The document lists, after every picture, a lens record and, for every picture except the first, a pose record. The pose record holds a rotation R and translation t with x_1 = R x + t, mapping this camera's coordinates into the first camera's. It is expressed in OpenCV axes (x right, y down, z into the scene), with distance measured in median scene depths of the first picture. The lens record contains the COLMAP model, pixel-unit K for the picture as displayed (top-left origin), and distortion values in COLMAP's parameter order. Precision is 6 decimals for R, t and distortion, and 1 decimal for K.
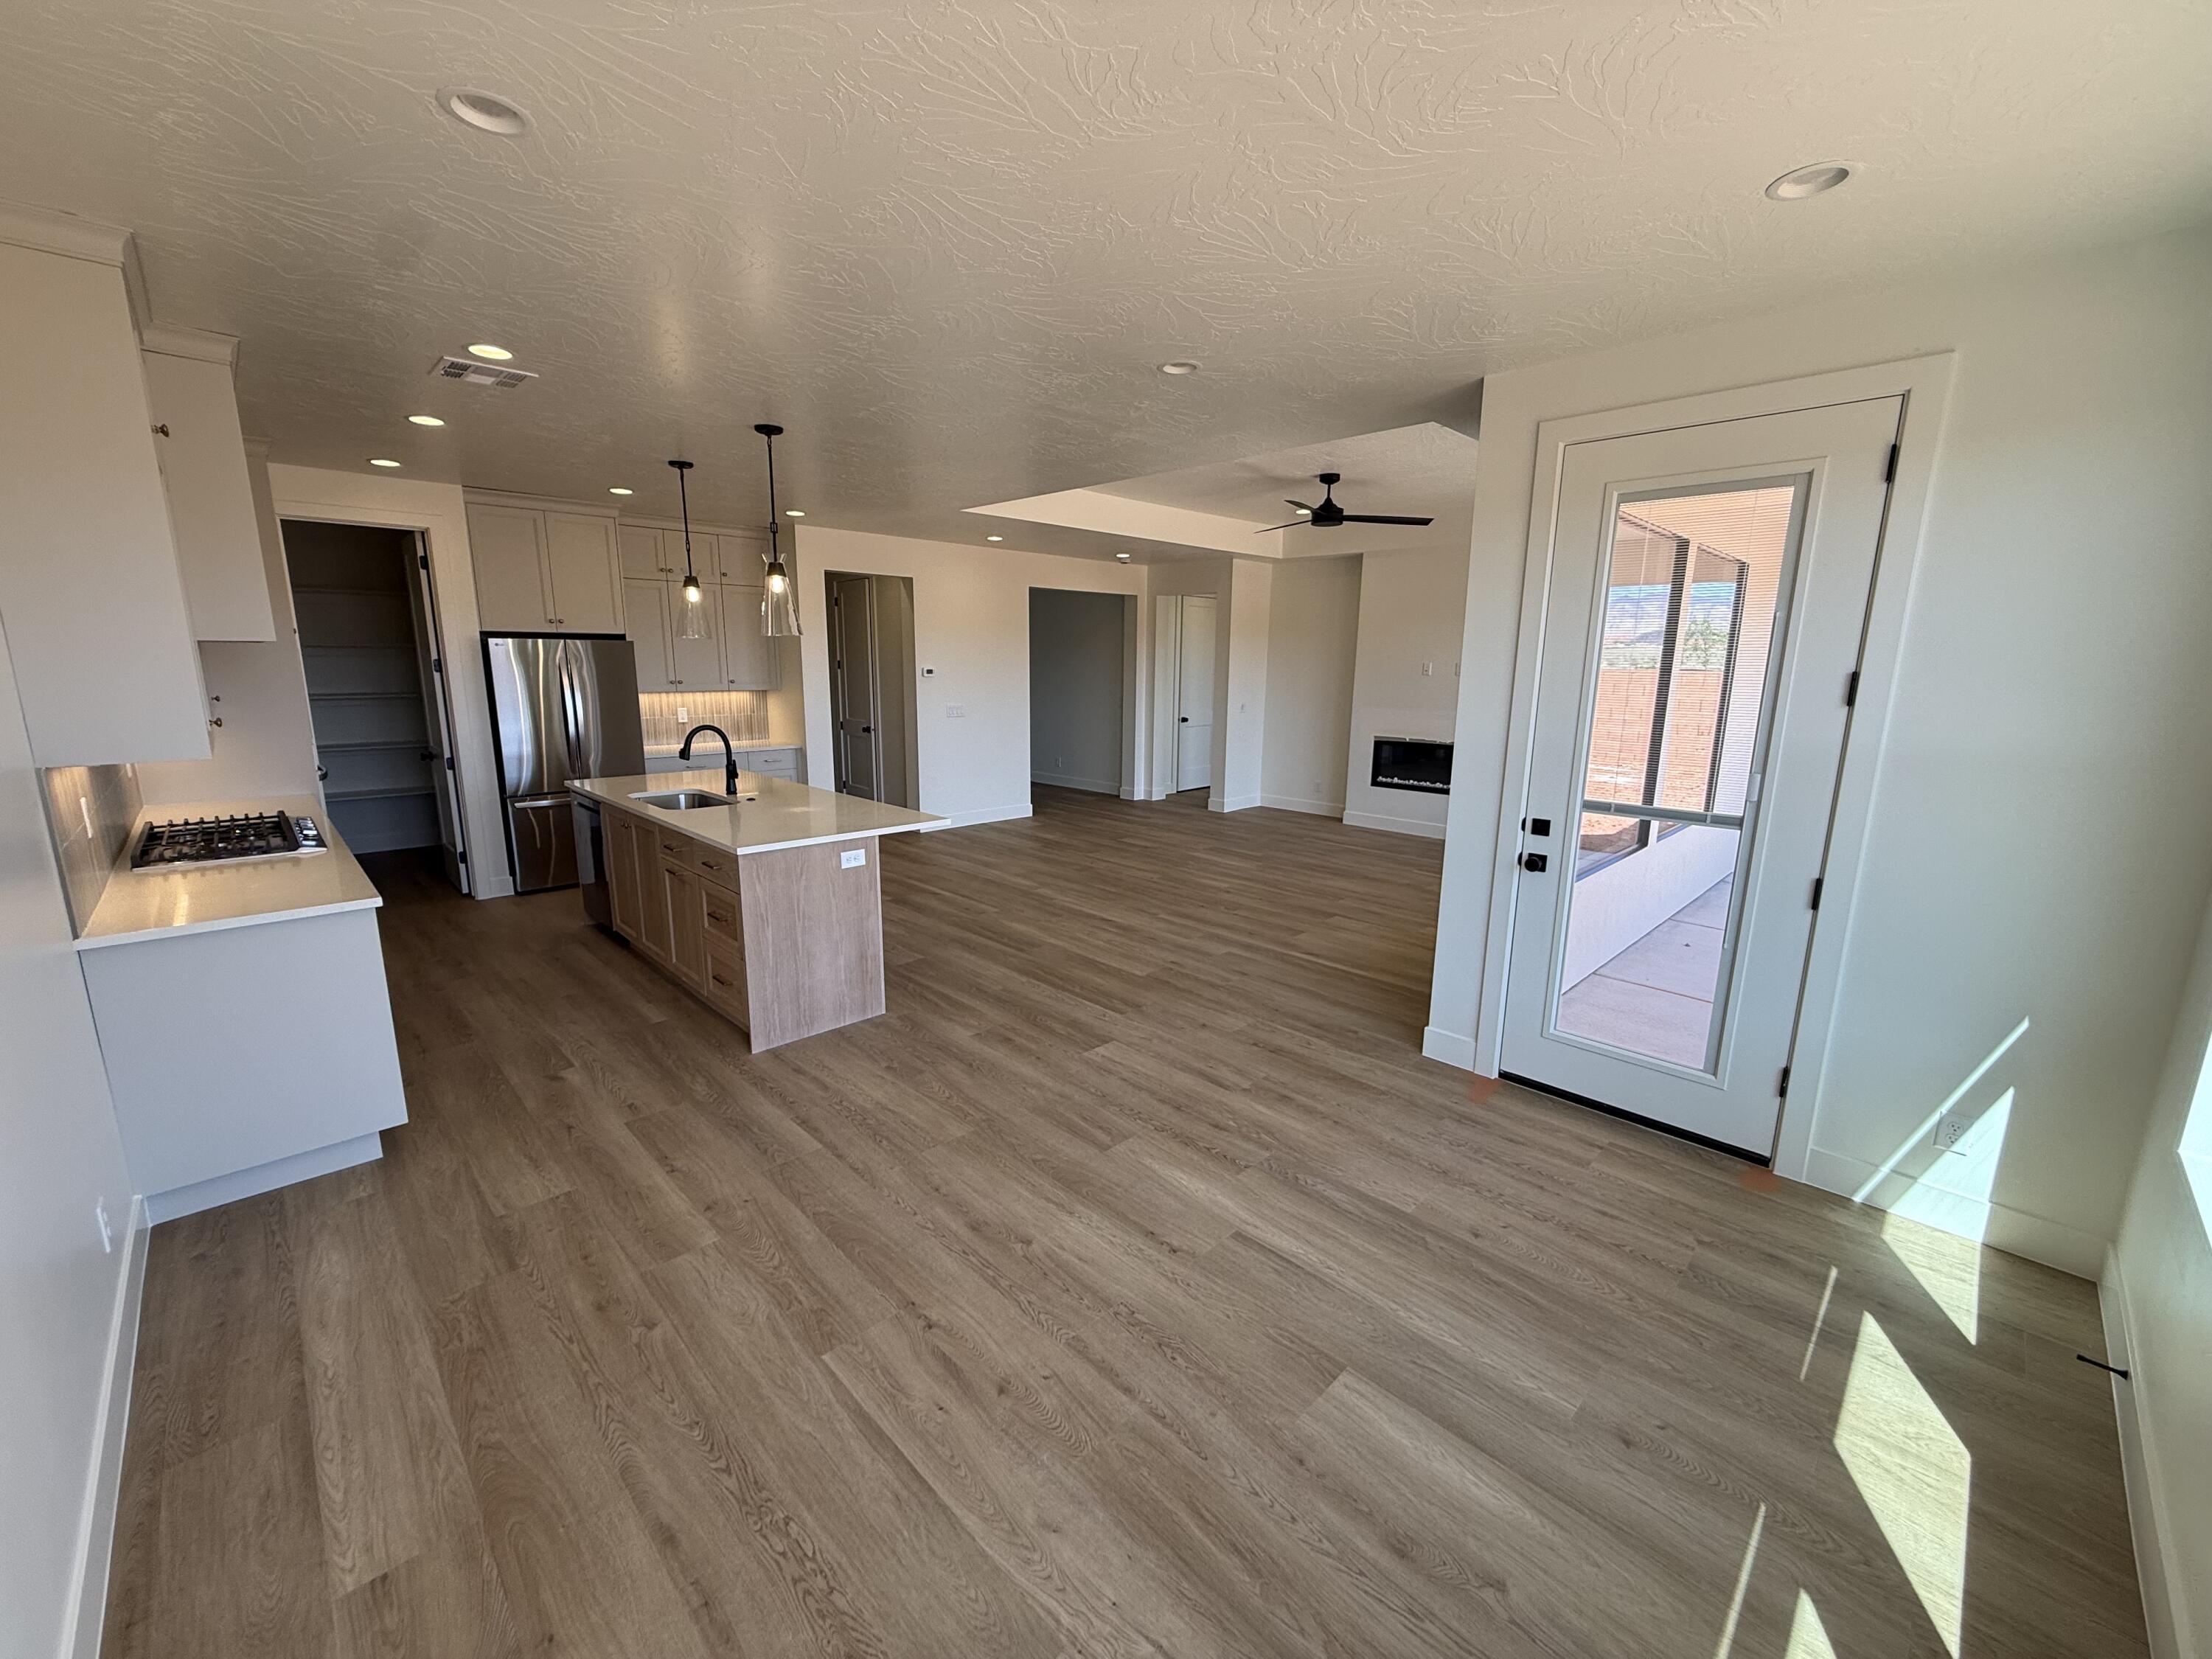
lens RADIAL K [[882.3, 0, 1104.2], [0, 882.3, 832.4], [0, 0, 1]] dist [-0.000703, -0.000018]
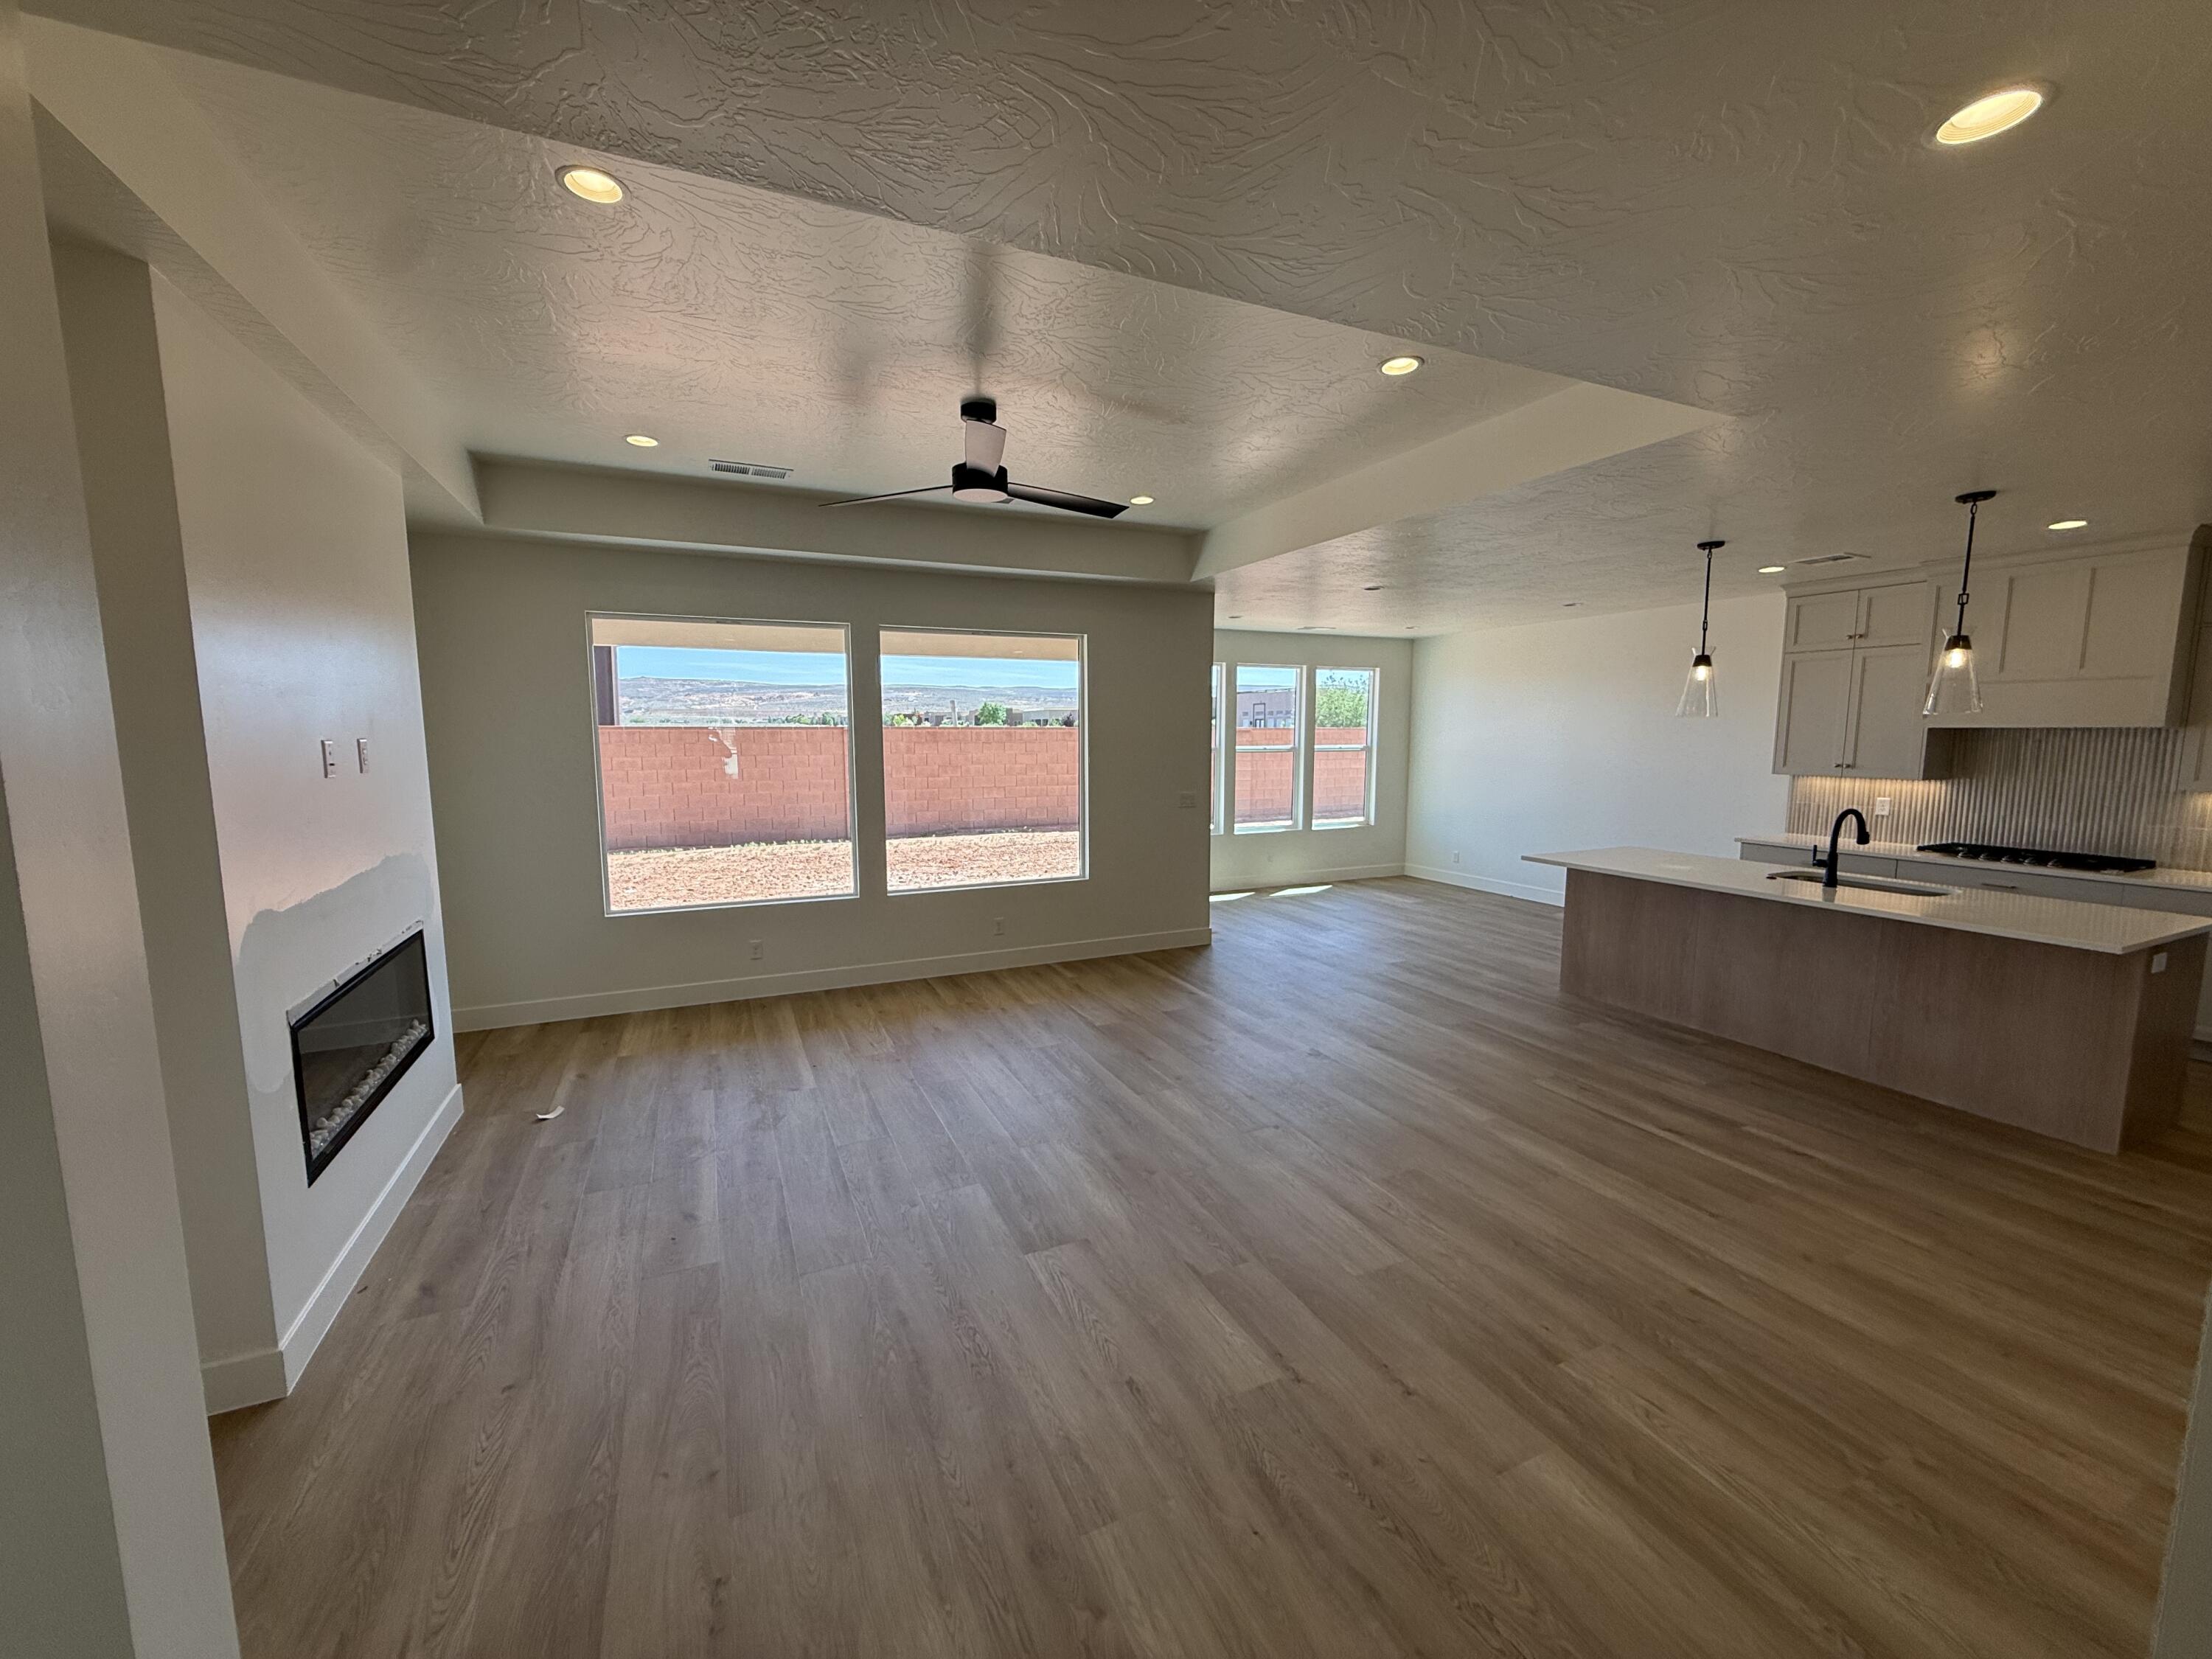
lens RADIAL K [[876.6, 0, 1101.1], [0, 876.6, 834.7], [0, 0, 1]] dist [-0.000614, 0.000356]
pose [[-0.937876, -0.051037, 0.343195, -0.023996], [0.058234, 0.951938, 0.300705, -0.328109], [-0.342048, 0.302010, -0.889828, 1.645028]]
